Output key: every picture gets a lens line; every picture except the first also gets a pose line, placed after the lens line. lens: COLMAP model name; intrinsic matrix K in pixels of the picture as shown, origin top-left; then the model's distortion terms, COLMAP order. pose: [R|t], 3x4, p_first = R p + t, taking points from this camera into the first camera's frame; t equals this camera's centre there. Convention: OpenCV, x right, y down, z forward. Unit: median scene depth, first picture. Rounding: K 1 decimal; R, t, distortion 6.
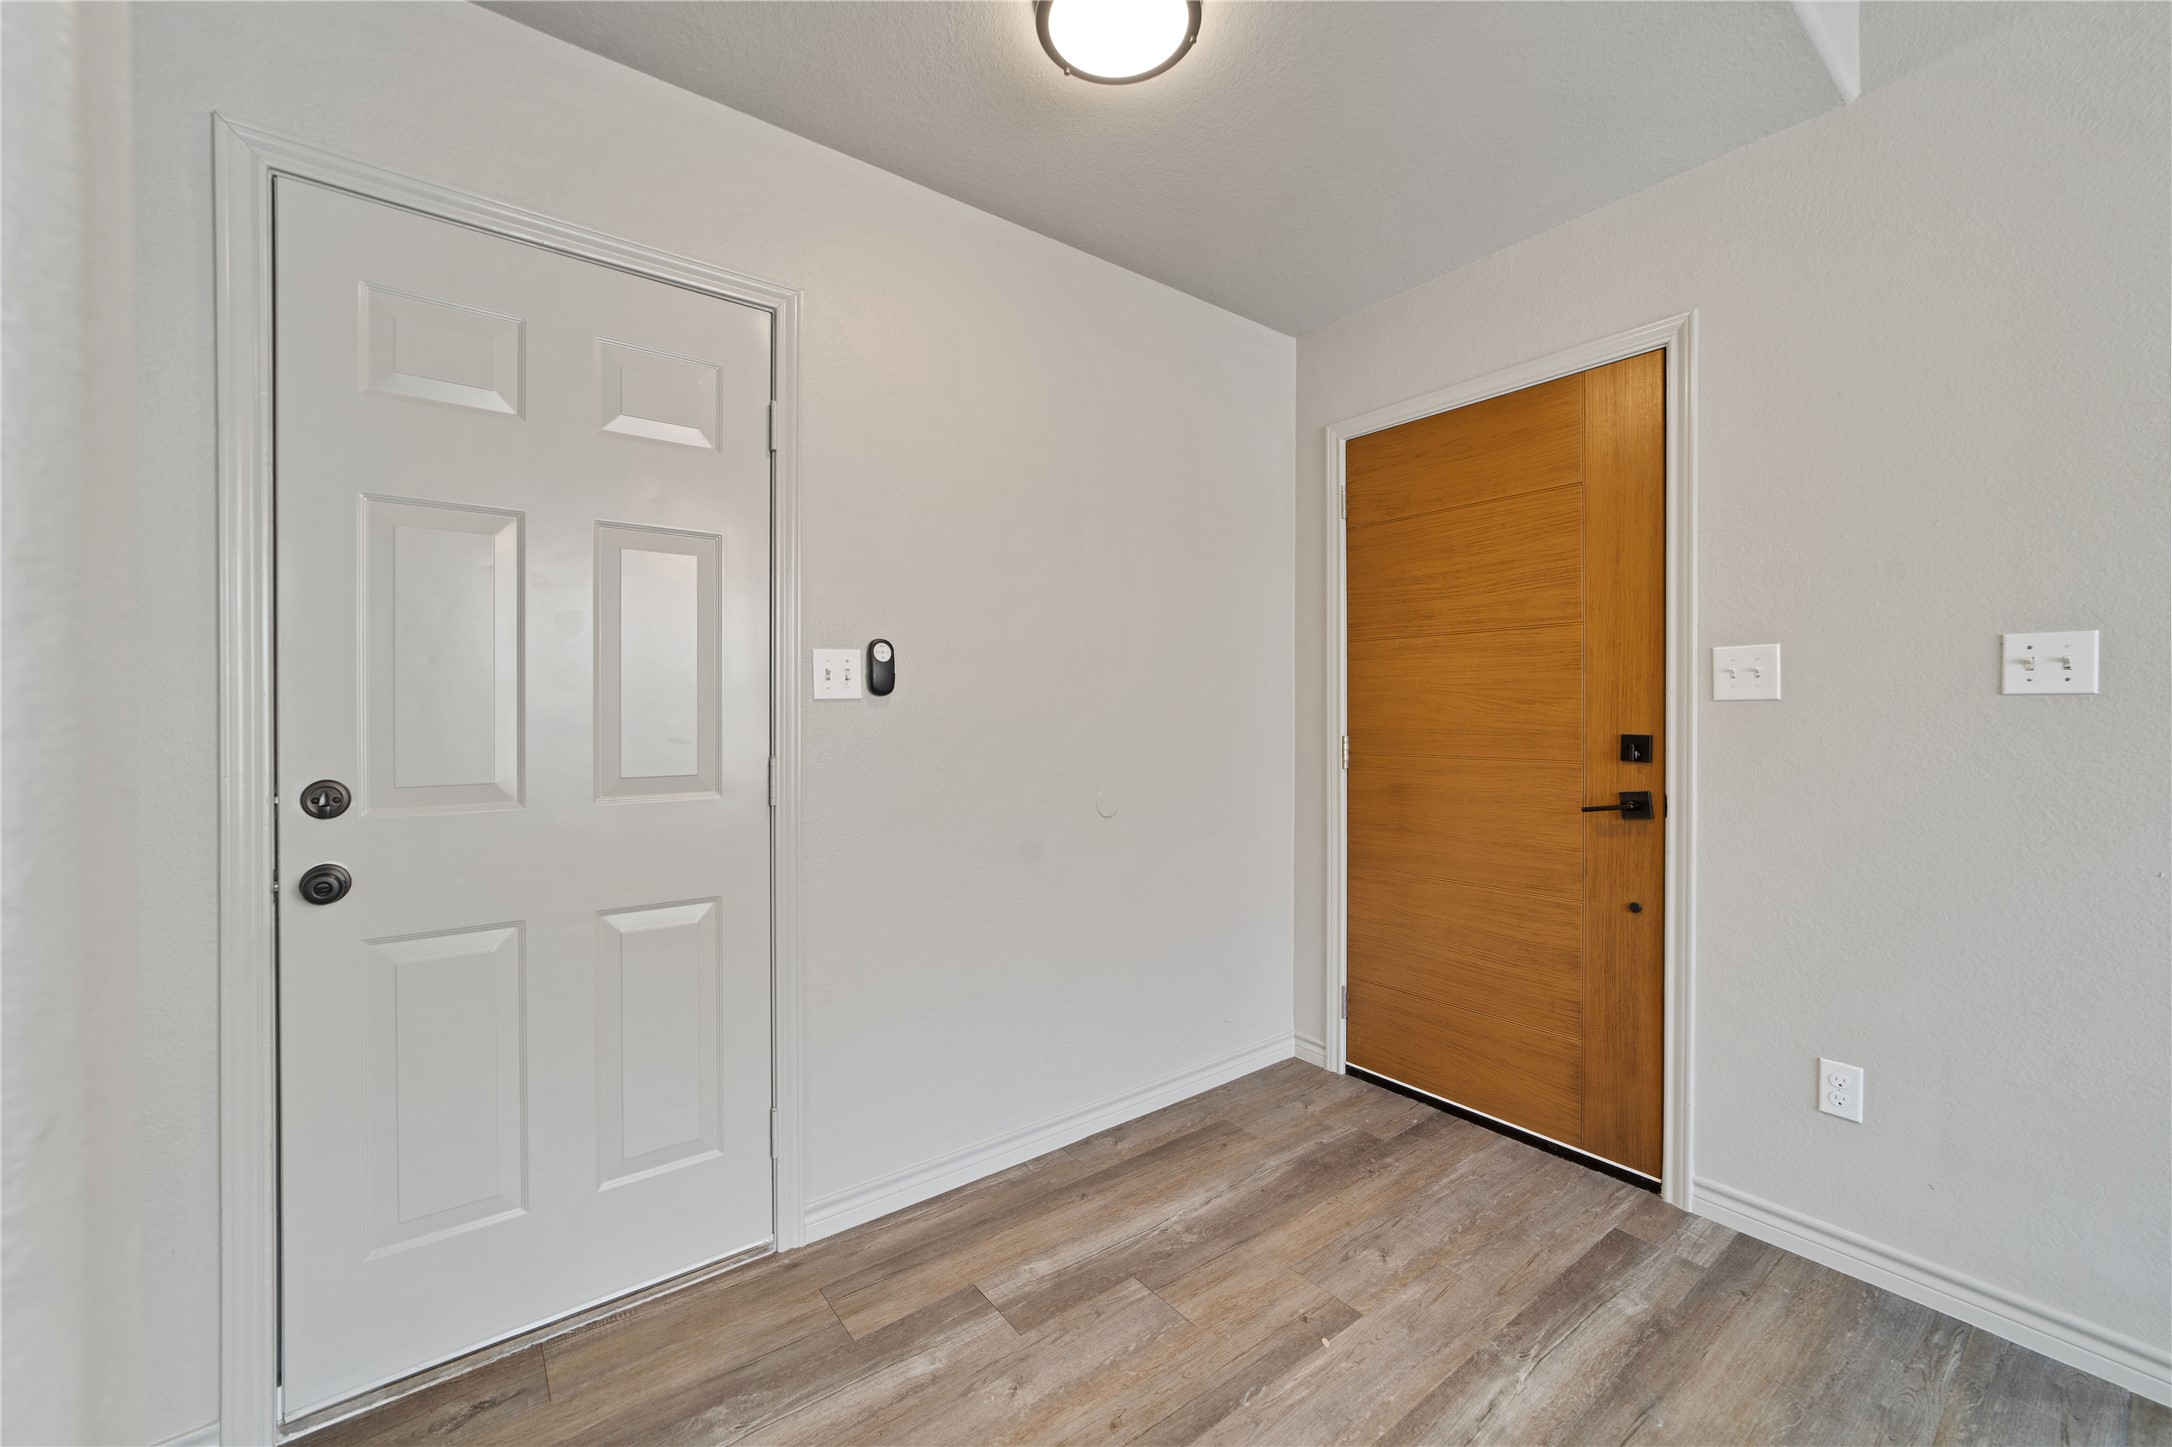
lens RADIAL K [[869.1, 0, 1086.0], [0, 869.1, 723.5], [0, 0, 1]] dist [-0.023152, 0.000114]
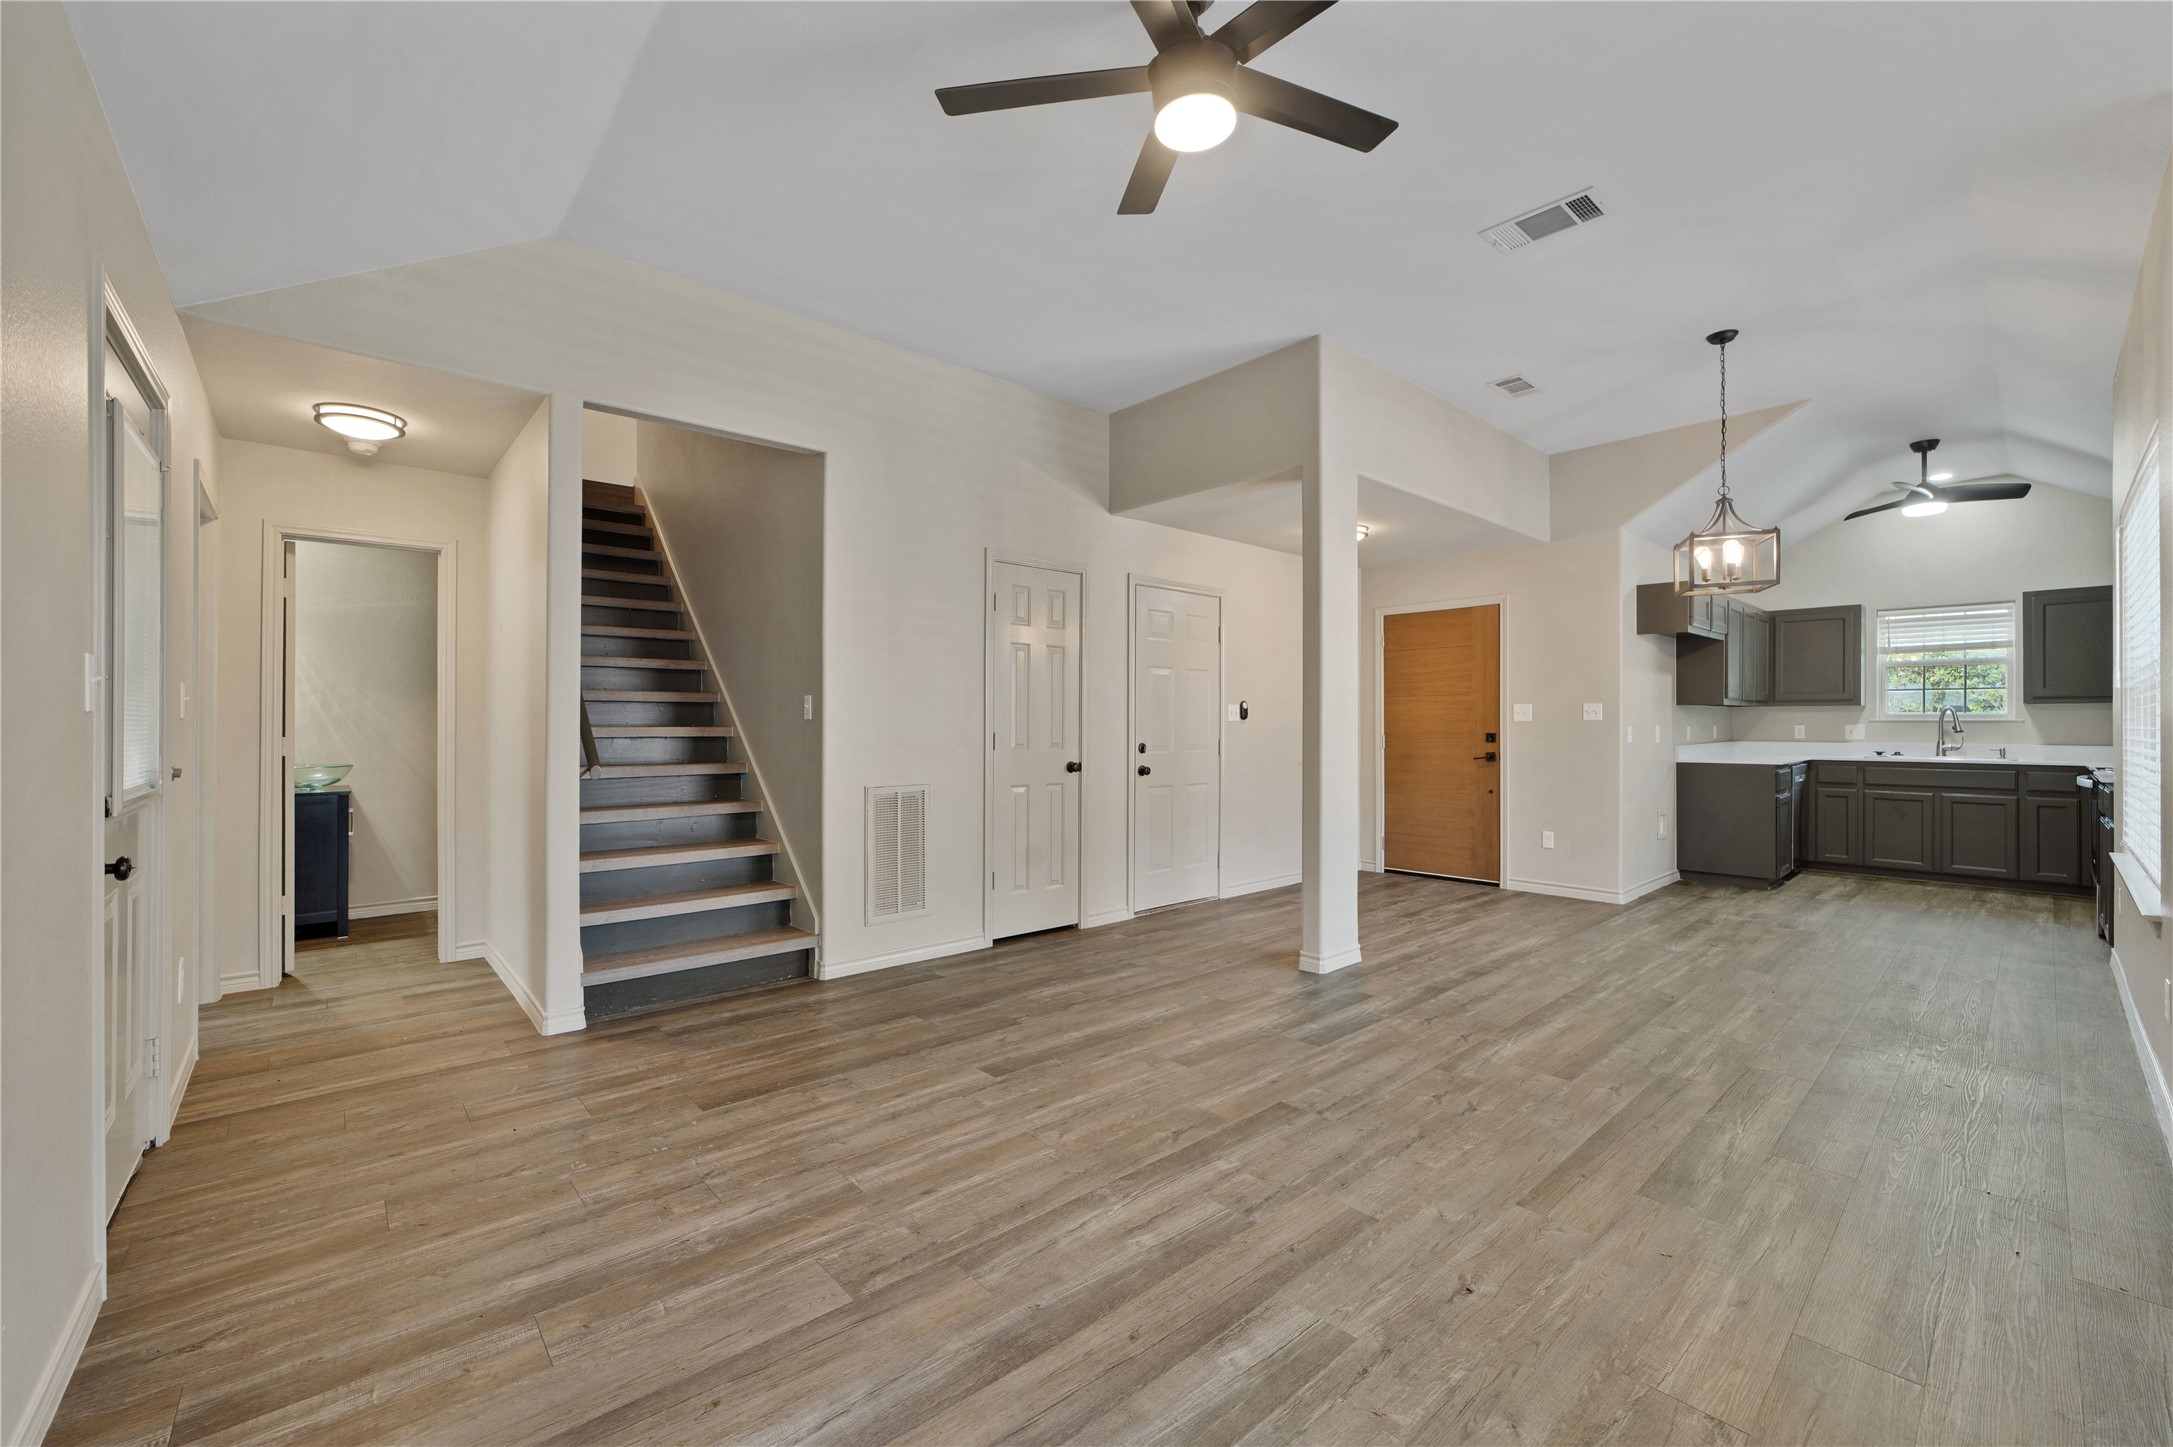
lens RADIAL K [[870.1, 0, 1089.0], [0, 870.1, 714.2], [0, 0, 1]] dist [-0.012942, 0.000050]
pose [[0.998855, 0.001716, 0.047804, -0.862441], [-0.000743, 0.999793, -0.020354, 0.010443], [-0.047829, 0.020296, 0.998649, -1.874495]]
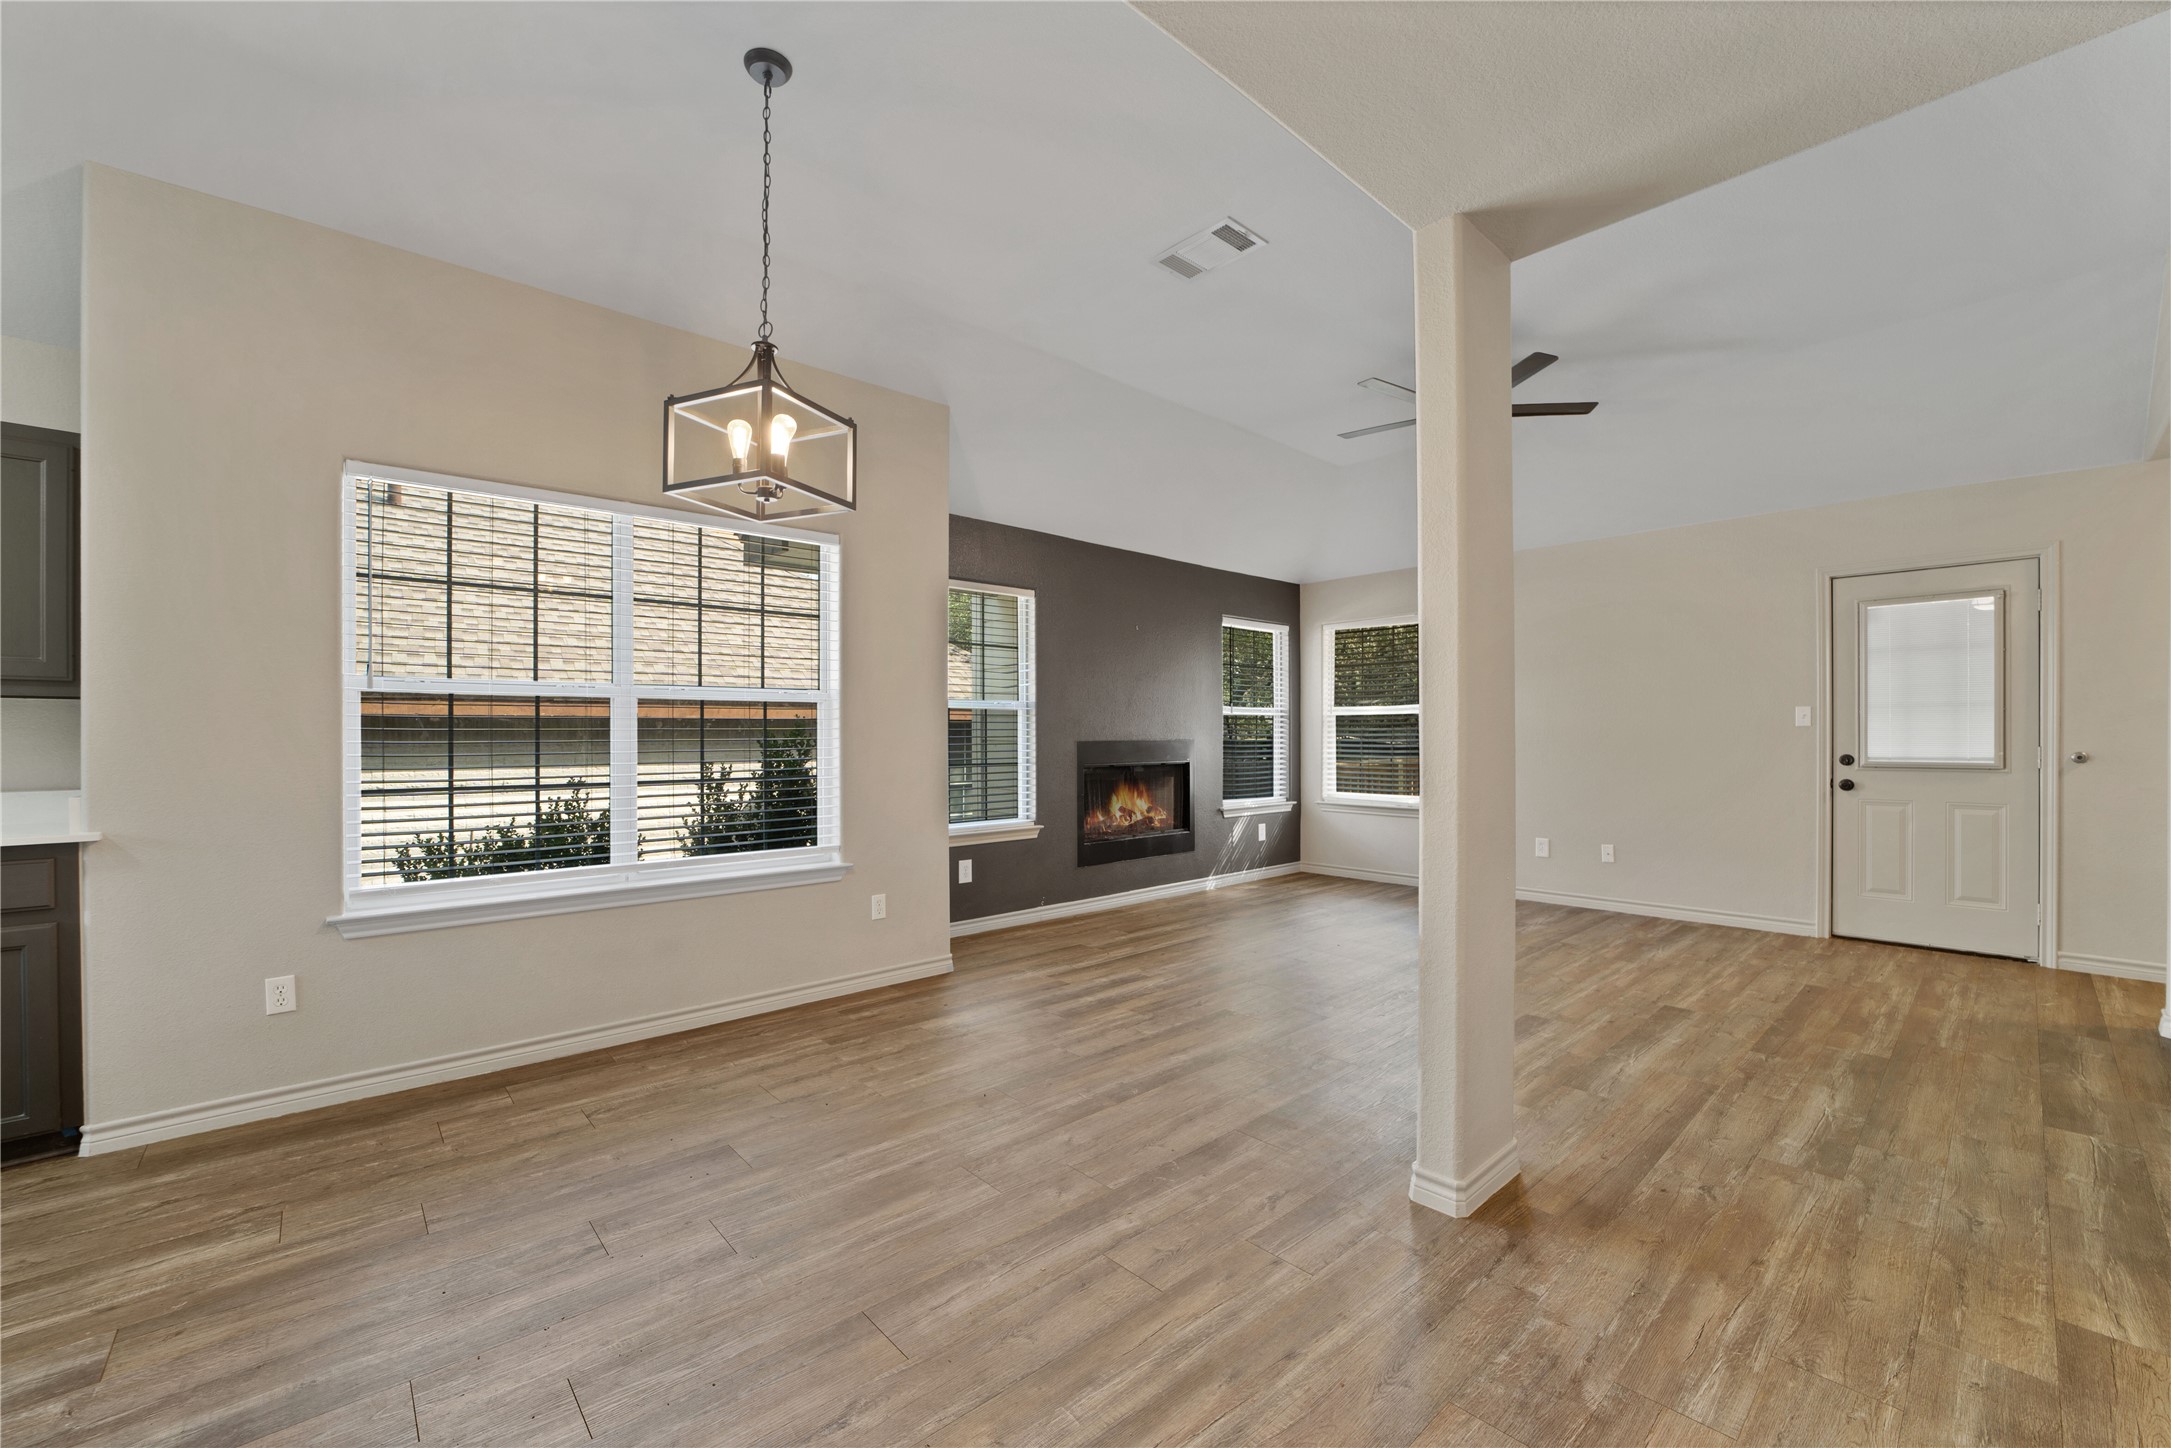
lens RADIAL K [[882.1, 0, 1105.1], [0, 882.1, 732.2], [0, 0, 1]] dist [-0.029965, 0.005123]
pose [[-0.996630, 0.000739, -0.082025, 0.317686], [0.000210, 0.999979, 0.006455, -0.009640], [0.082028, 0.006416, -0.996609, 1.129377]]
